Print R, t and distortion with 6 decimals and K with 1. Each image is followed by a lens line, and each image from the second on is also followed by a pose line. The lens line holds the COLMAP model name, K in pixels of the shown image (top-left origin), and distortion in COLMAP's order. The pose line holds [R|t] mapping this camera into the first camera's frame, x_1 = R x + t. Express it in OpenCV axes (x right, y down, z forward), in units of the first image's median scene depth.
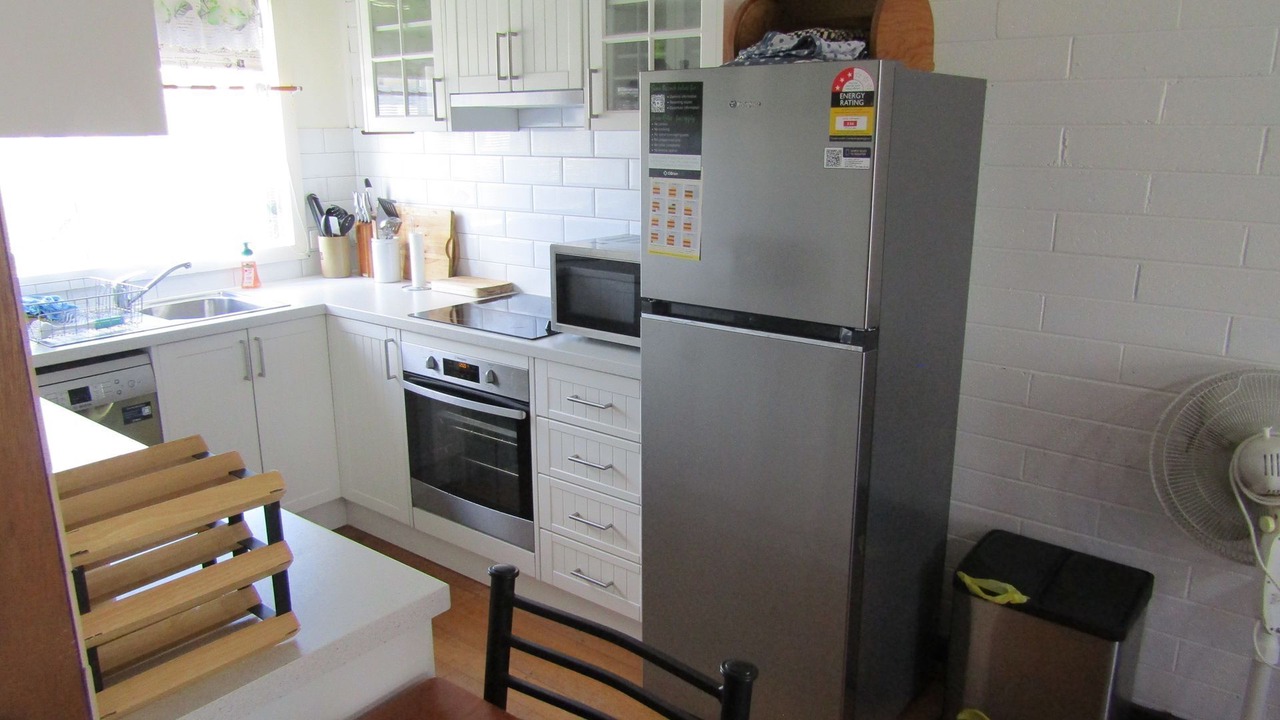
lens RADIAL K [[912.3, 0, 640.0], [0, 912.3, 360.0], [0, 0, 1]] dist [-0.015539, 0.002288]
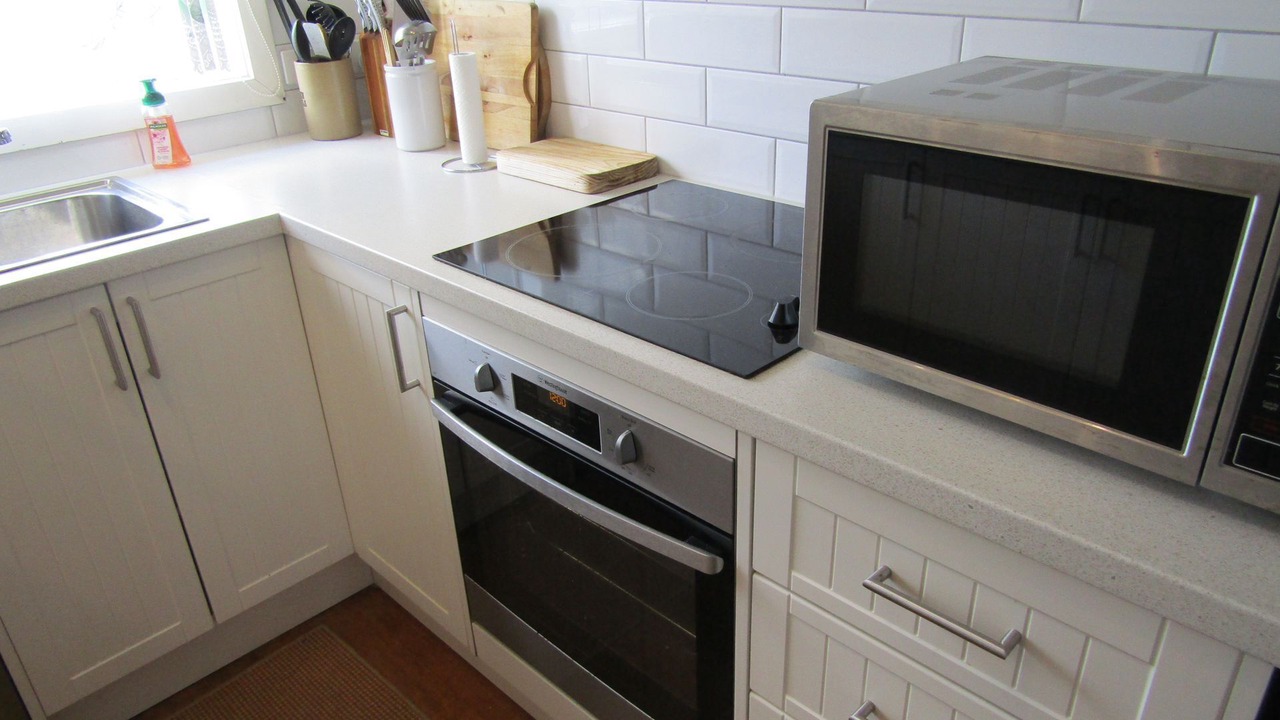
lens RADIAL K [[912.3, 0, 640.0], [0, 912.3, 360.0], [0, 0, 1]] dist [-0.015539, 0.002288]
pose [[0.993377, 0.016325, -0.113731, -0.090354], [0.007915, 0.977779, 0.209488, -0.078952], [0.114624, -0.209001, 0.971175, 0.493550]]
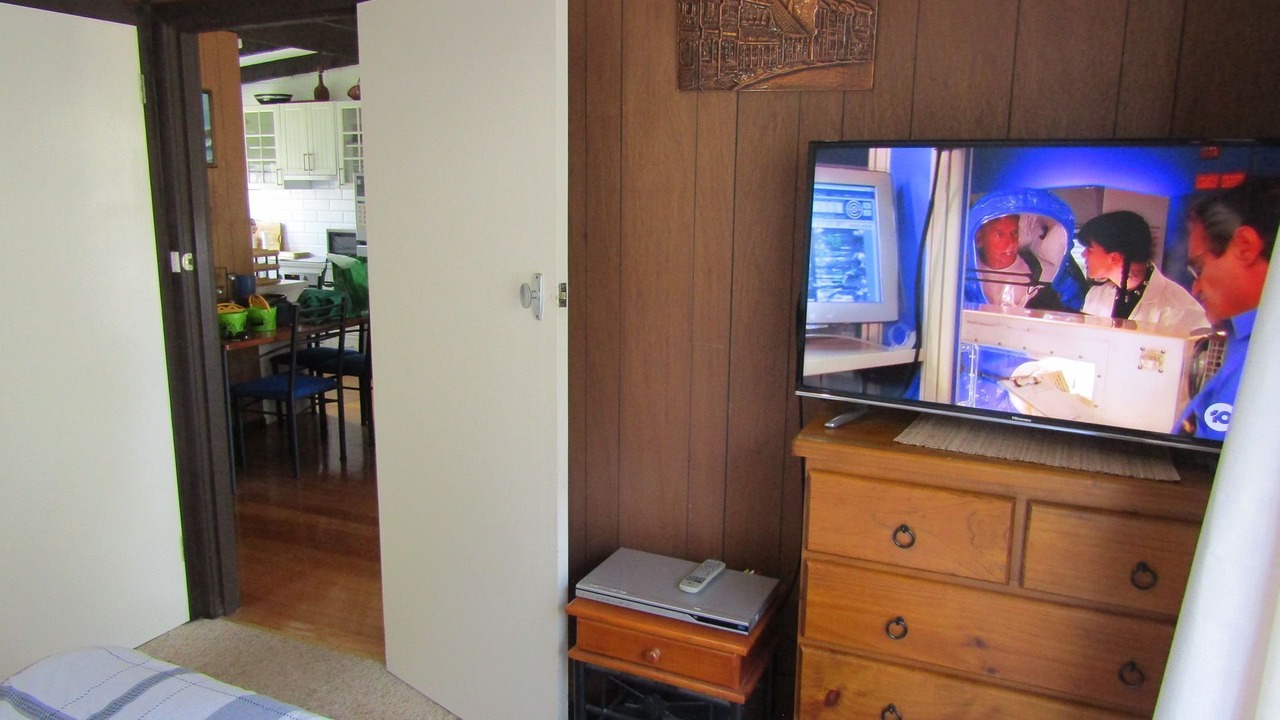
lens RADIAL K [[912.3, 0, 640.0], [0, 912.3, 360.0], [0, 0, 1]] dist [-0.015539, 0.002288]
pose [[0.970803, -0.032675, 0.237644, 0.123951], [0.047780, 0.997168, -0.058081, 0.372820], [-0.235073, 0.067740, 0.969614, -1.477995]]
